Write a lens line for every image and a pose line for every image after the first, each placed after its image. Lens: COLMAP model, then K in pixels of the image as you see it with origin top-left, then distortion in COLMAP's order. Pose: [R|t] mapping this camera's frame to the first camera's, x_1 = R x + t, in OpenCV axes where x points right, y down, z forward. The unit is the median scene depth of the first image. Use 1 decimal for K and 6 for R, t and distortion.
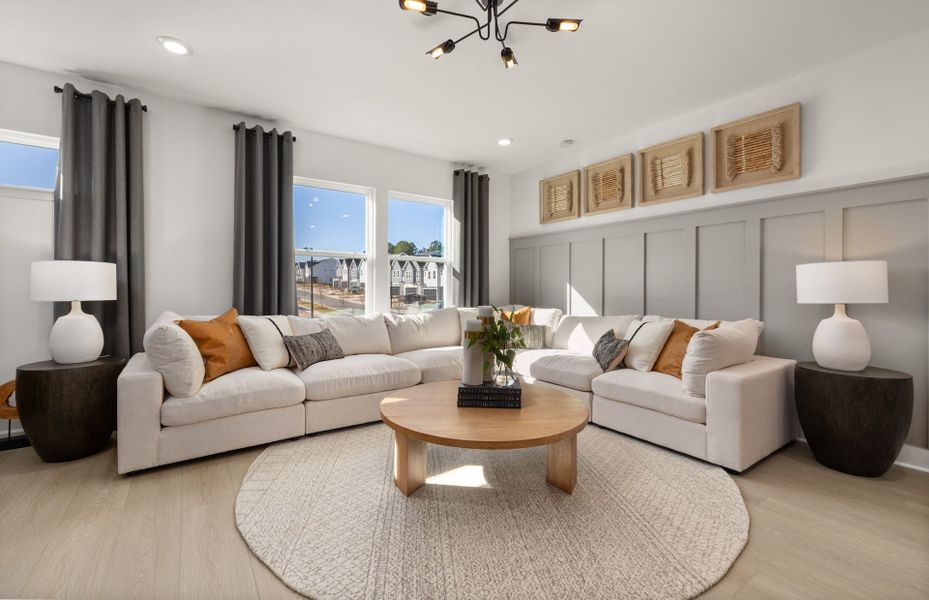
lens RADIAL K [[393.3, 0, 457.8], [0, 393.3, 289.1], [0, 0, 1]] dist [0.001006, 0.000132]
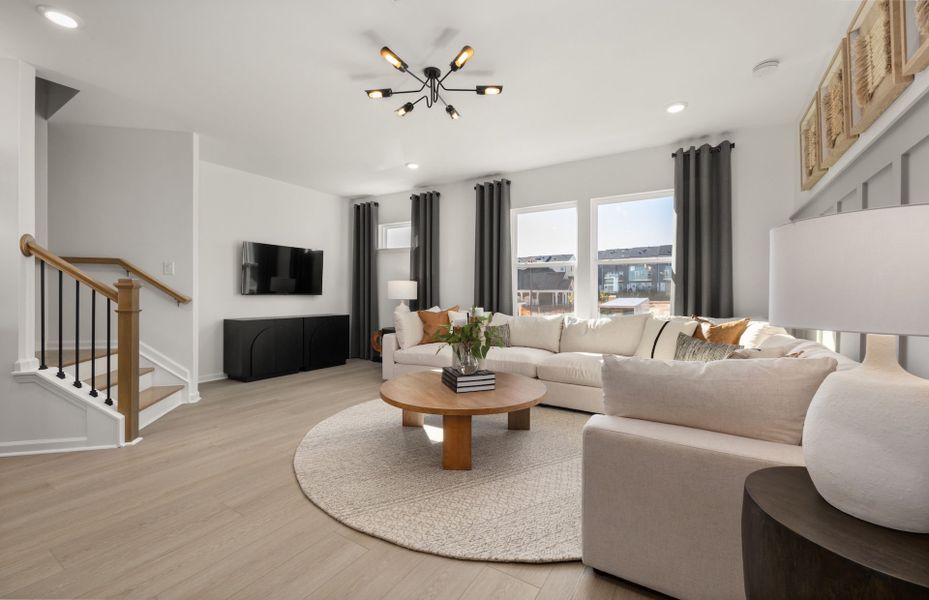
lens RADIAL K [[390.8, 0, 461.4], [0, 390.8, 294.1], [0, 0, 1]] dist [-0.000885, -0.000274]
pose [[0.390945, 0.000136, -0.920414, 0.889556], [0.001000, 0.999999, 0.000573, 0.000808], [0.920413, -0.001145, 0.390945, 0.385682]]
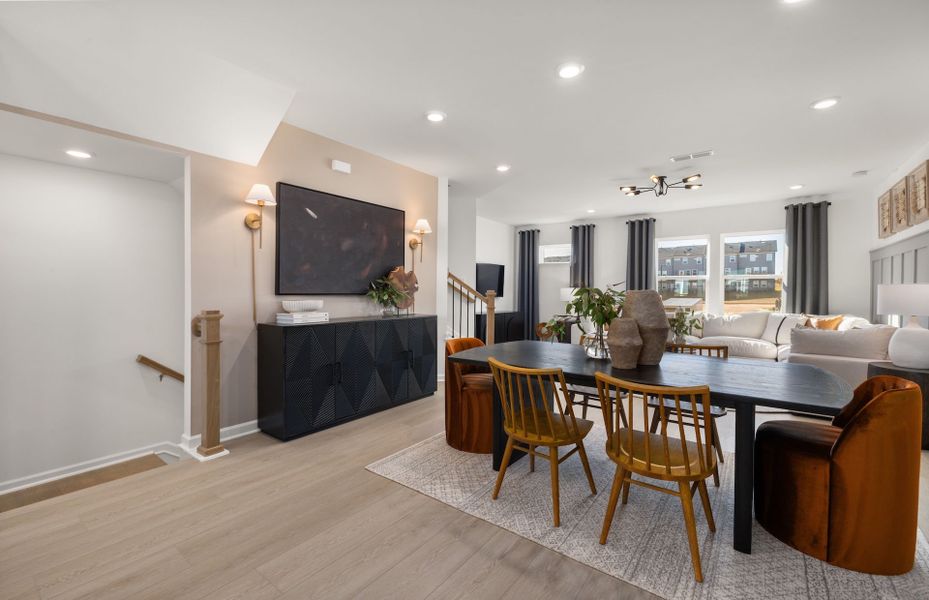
lens RADIAL K [[393.8, 0, 460.8], [0, 393.8, 295.3], [0, 0, 1]] dist [-0.000784, -0.000039]
pose [[0.318693, 0.009276, -0.947813, 1.323882], [-0.004720, 0.999955, 0.008200, -0.026122], [0.947846, 0.001860, 0.318722, -0.620798]]
